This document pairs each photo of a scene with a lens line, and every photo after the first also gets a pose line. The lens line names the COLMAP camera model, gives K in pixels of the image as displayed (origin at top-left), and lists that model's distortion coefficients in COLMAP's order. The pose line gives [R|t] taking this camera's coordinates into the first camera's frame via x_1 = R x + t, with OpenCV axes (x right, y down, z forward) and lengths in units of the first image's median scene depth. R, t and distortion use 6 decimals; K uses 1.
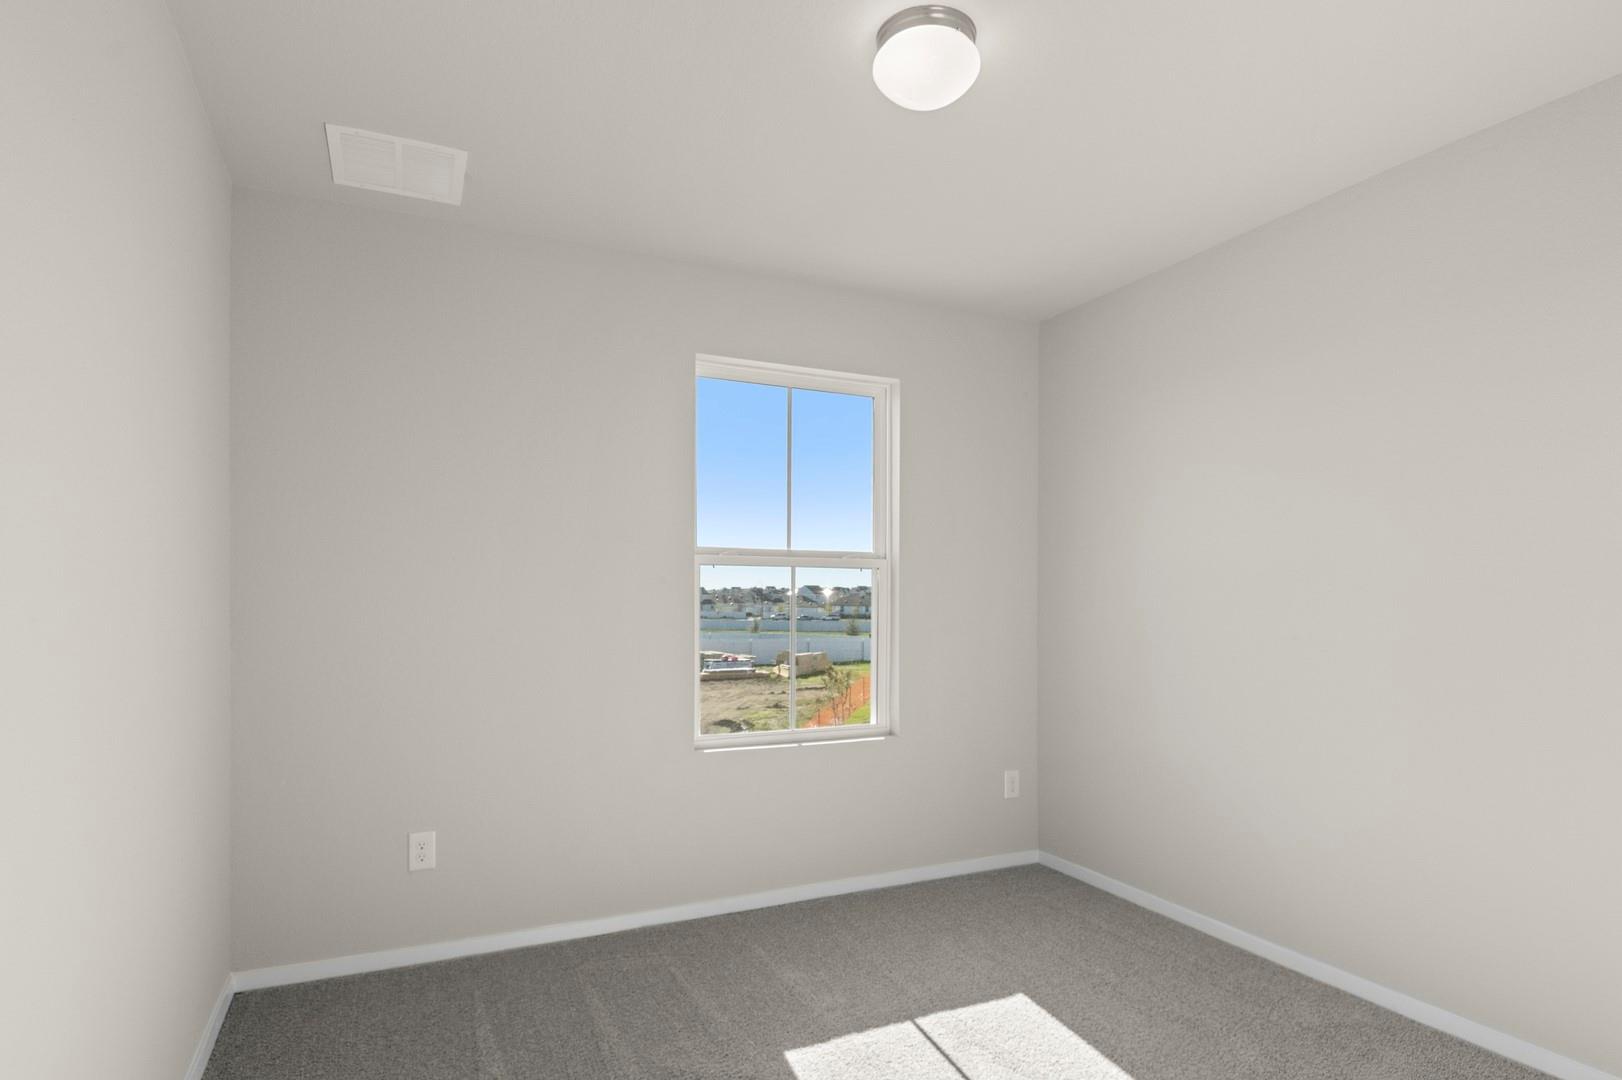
lens RADIAL K [[867.3, 0, 833.9], [0, 867.3, 563.8], [0, 0, 1]] dist [0.029883, -0.043192]
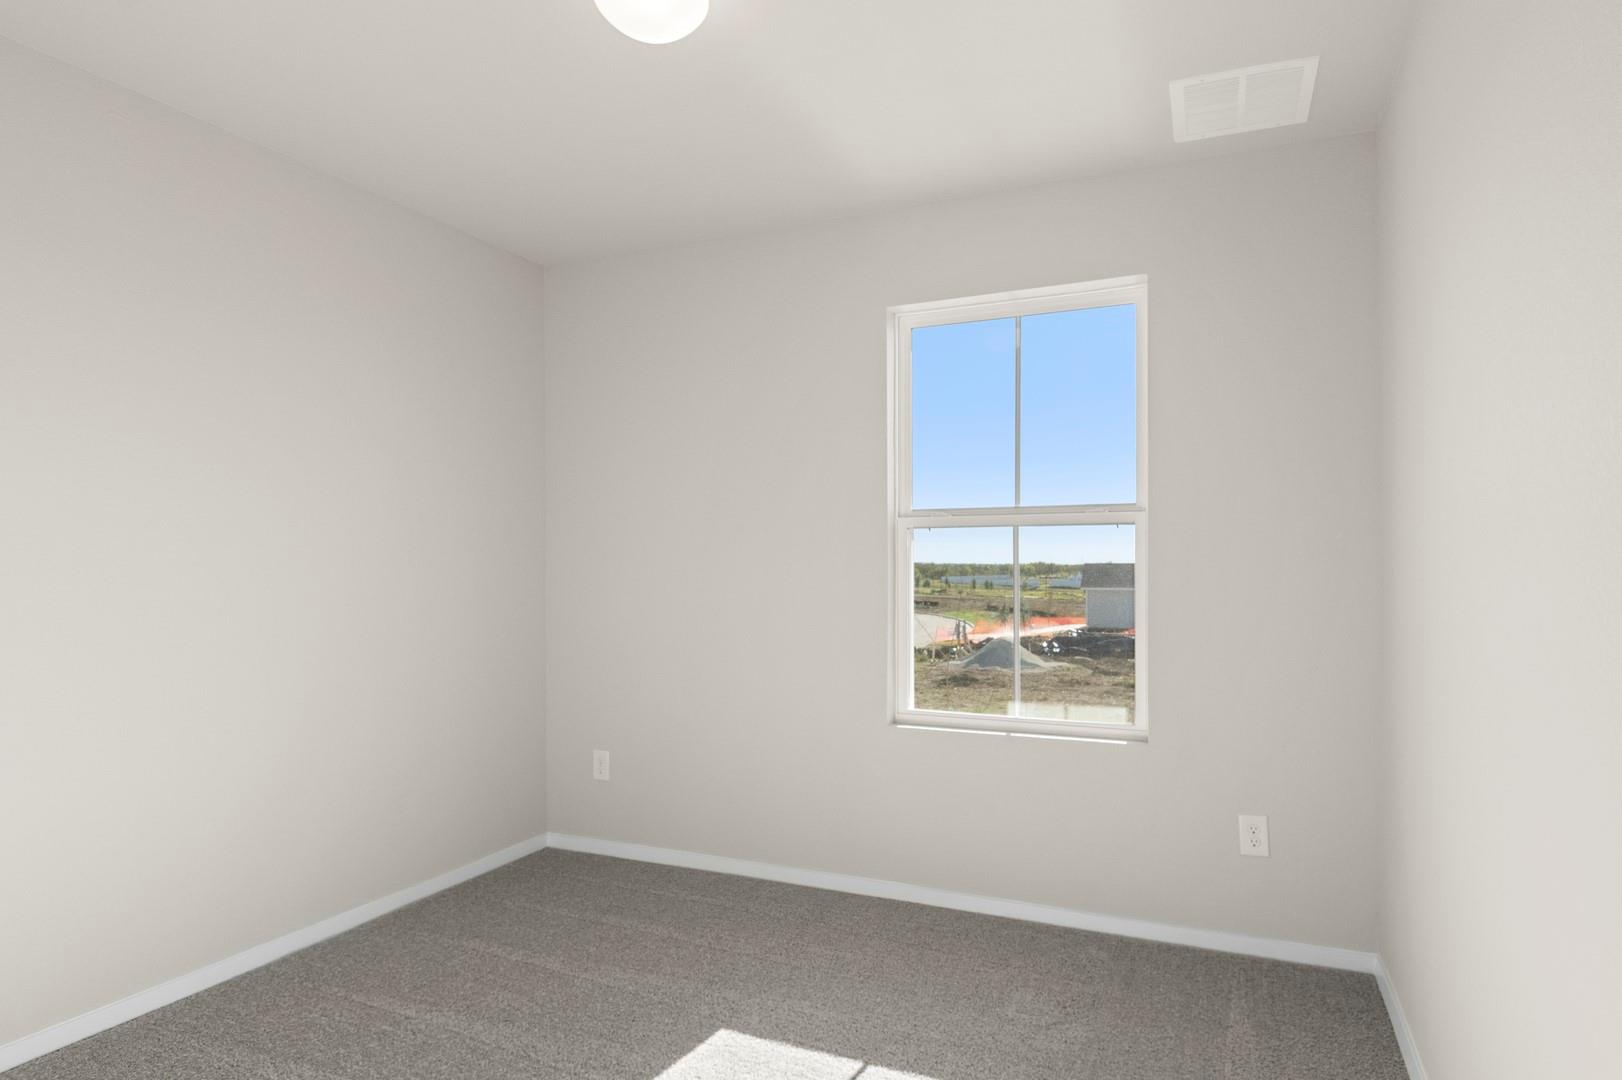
lens RADIAL K [[878.3, 0, 839.3], [0, 878.3, 568.5], [0, 0, 1]] dist [0.032484, -0.047332]
pose [[0.651823, -0.009340, -0.758313, 0.508125], [0.030365, 0.999444, 0.013791, 0.028696], [0.757763, -0.032015, 0.651744, 0.316993]]
